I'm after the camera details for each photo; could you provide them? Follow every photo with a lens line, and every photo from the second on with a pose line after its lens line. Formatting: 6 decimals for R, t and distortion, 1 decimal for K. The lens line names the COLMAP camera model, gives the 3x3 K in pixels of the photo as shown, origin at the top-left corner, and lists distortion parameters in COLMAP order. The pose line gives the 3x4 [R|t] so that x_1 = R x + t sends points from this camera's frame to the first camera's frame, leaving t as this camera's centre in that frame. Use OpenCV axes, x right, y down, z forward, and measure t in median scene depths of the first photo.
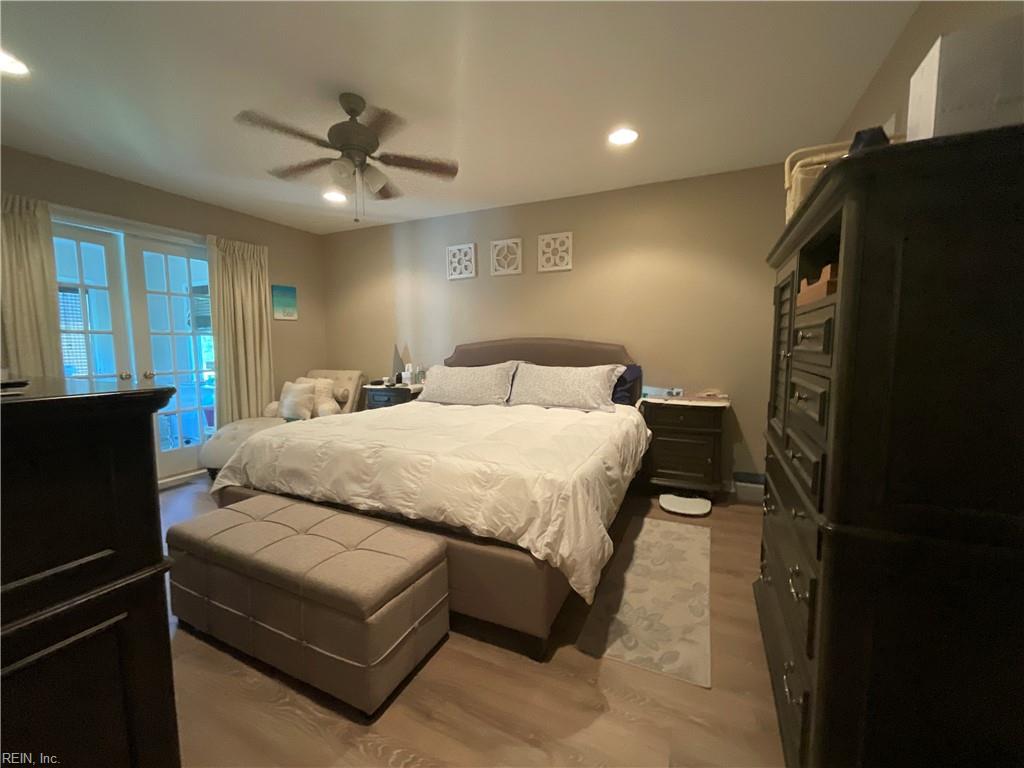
lens RADIAL K [[409.7, 0, 512.0], [0, 409.7, 384.0], [0, 0, 1]] dist [-0.010246, 0.000538]
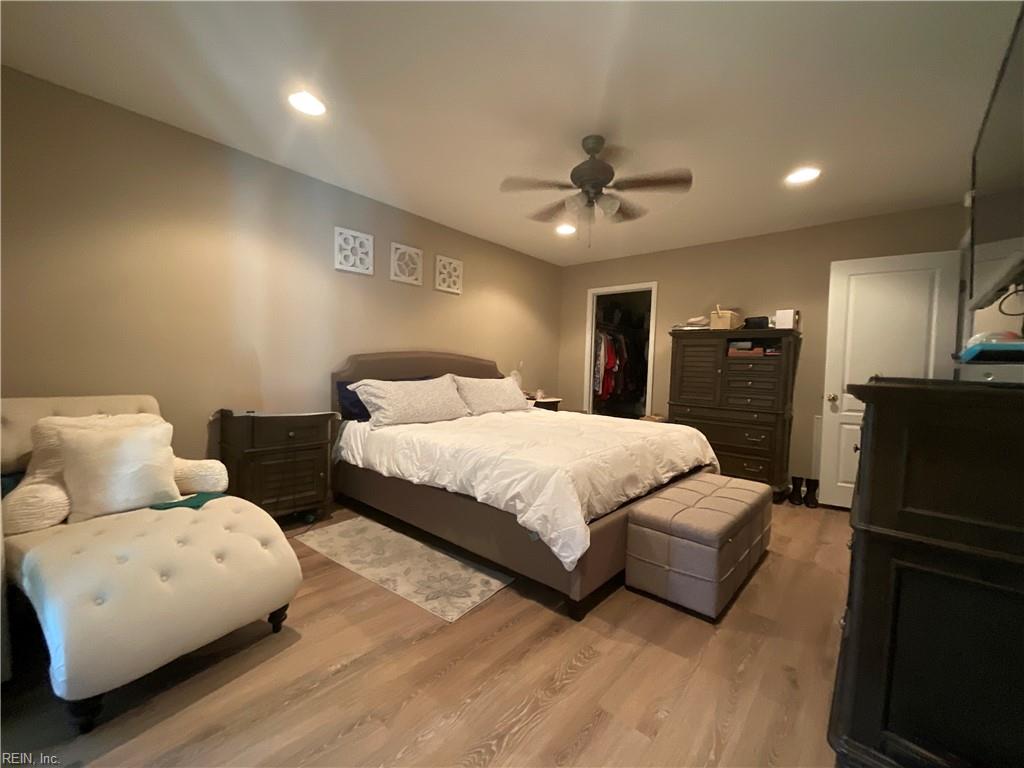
lens RADIAL K [[409.7, 0, 512.0], [0, 409.7, 384.0], [0, 0, 1]] dist [-0.010246, 0.000538]
pose [[0.284447, -0.044081, 0.957678, -0.875943], [0.021999, 0.998979, 0.039448, -0.062923], [-0.958439, 0.009847, 0.285126, 0.494840]]
